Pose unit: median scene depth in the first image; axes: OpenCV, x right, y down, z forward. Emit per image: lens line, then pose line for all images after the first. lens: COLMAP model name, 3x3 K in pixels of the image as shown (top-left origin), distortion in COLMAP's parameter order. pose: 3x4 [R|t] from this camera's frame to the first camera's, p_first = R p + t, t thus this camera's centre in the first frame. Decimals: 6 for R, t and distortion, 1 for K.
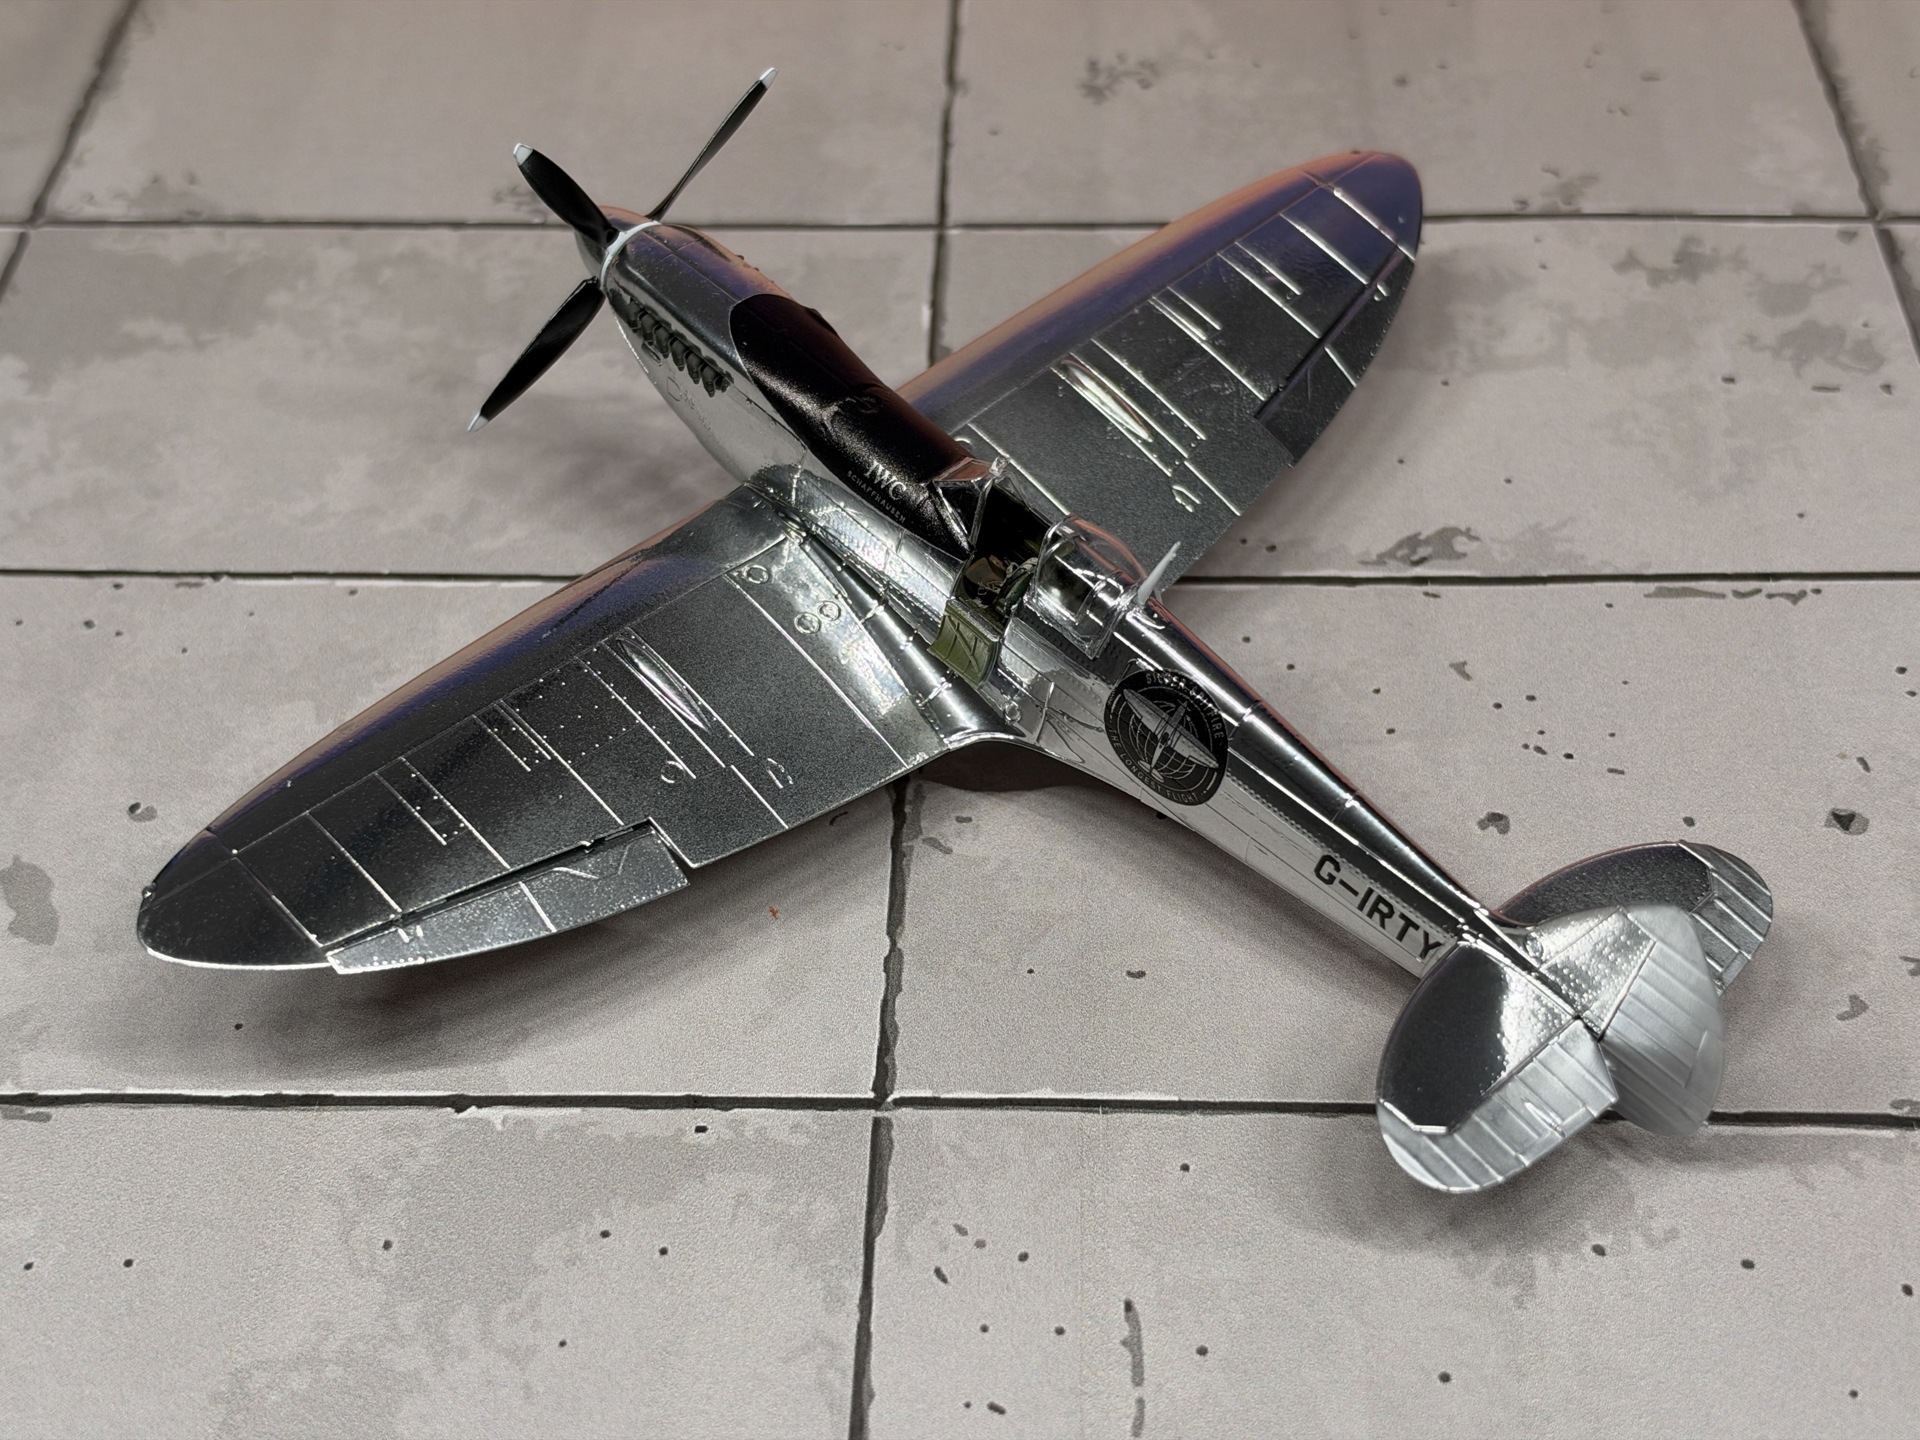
lens RADIAL K [[2798.2, 0, 959.7], [0, 2798.2, 748.6], [0, 0, 1]] dist [0.307766, -1.113556]
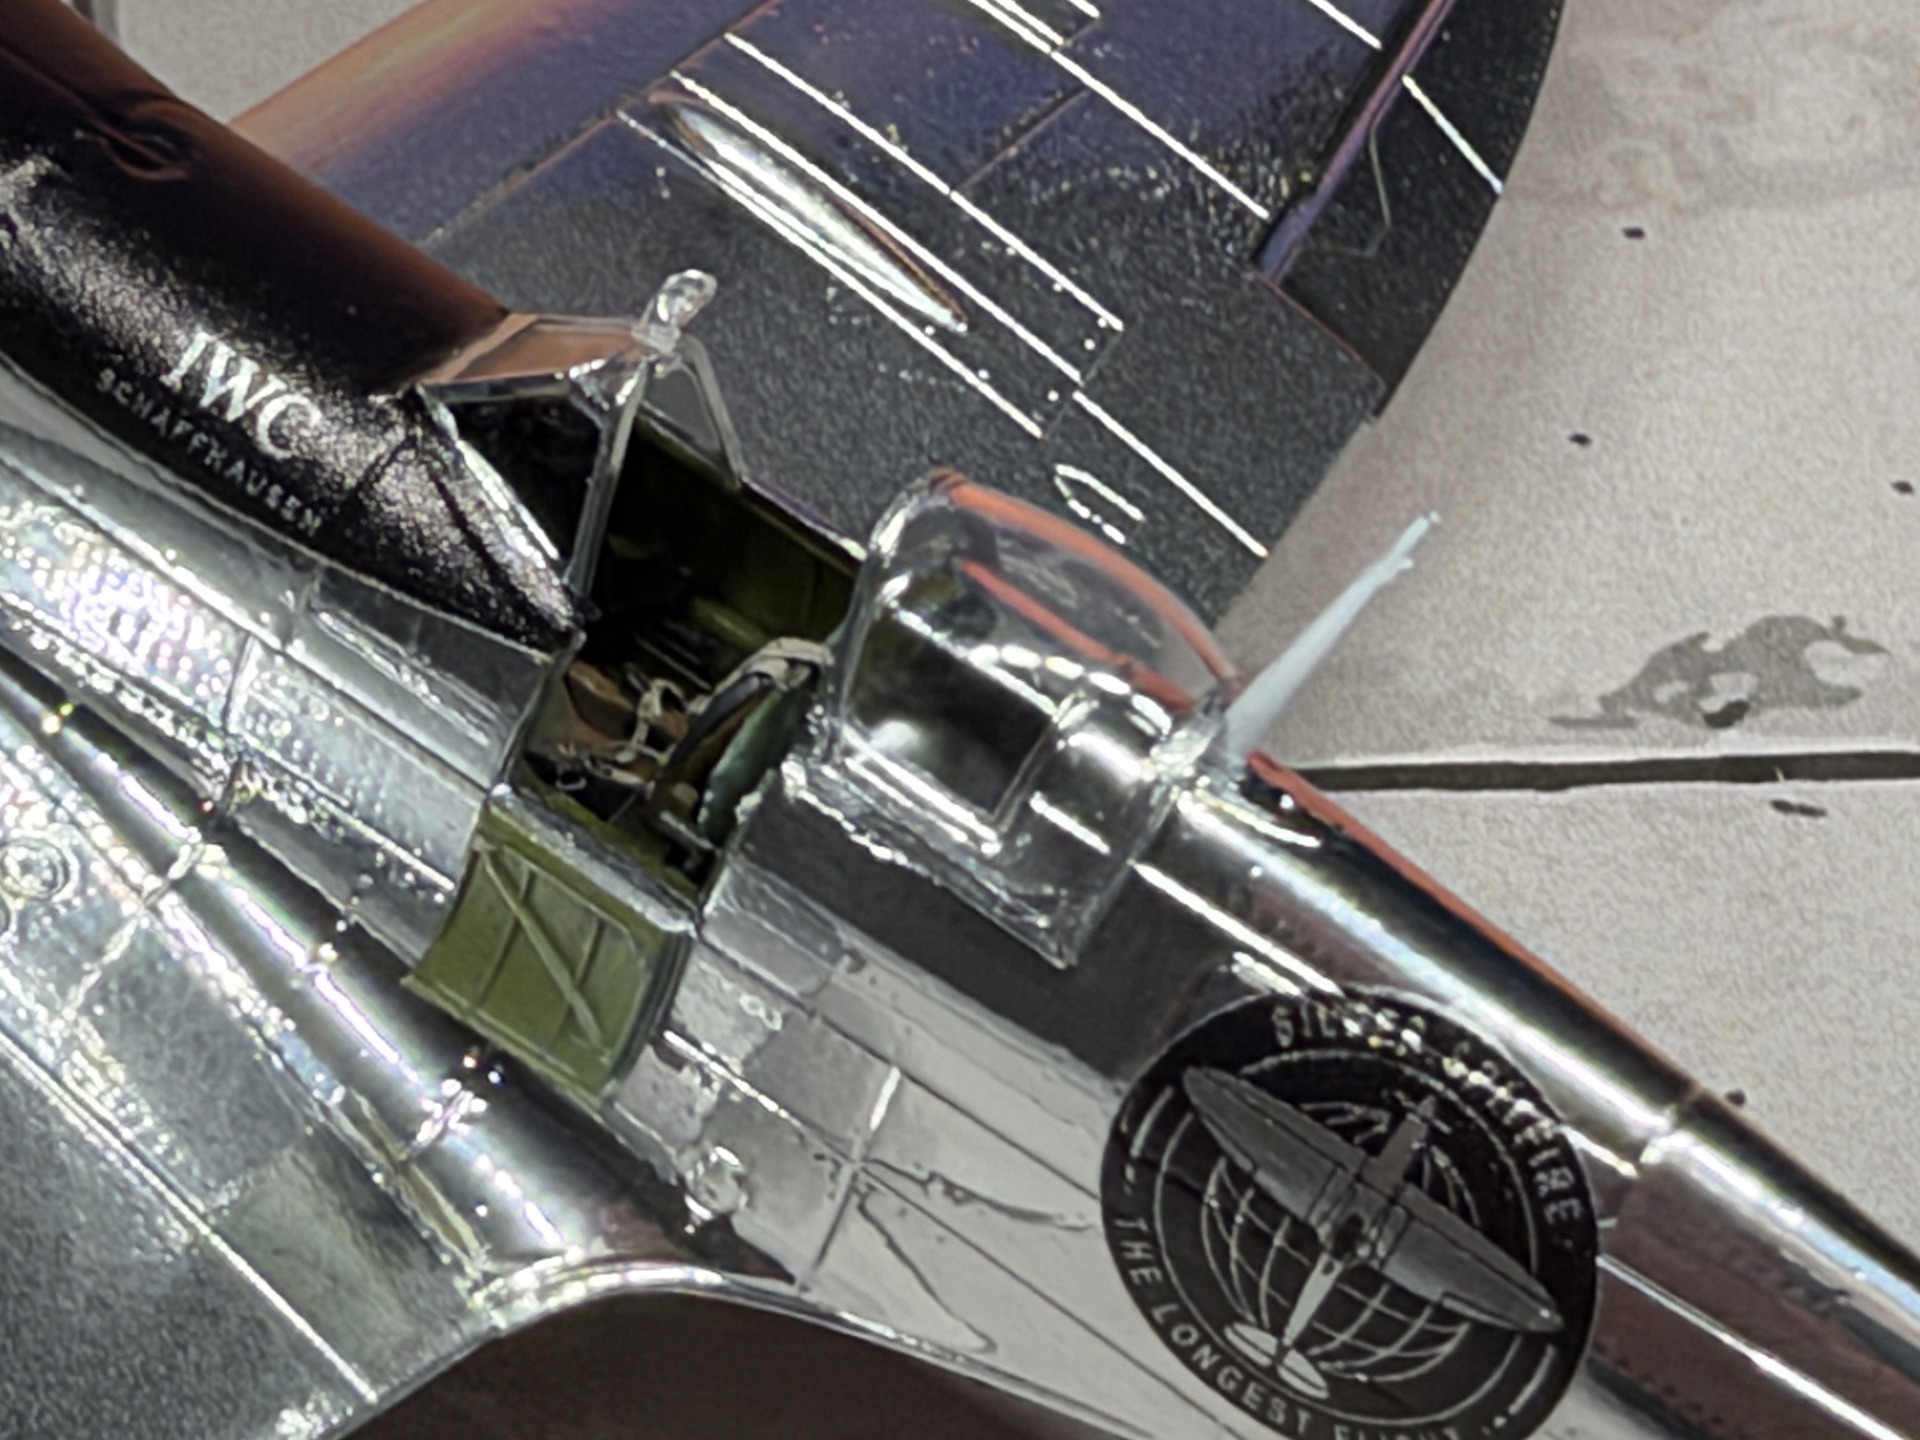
lens RADIAL K [[5794.2, 0, 633.5], [0, 5794.2, 720.4], [0, 0, 1]] dist [0.010539, 0.944336]
pose [[0.979223, -0.025432, 0.201187, -0.105812], [0.052057, 0.990384, -0.128177, 0.014902], [-0.195993, 0.135987, 0.971130, 0.416738]]
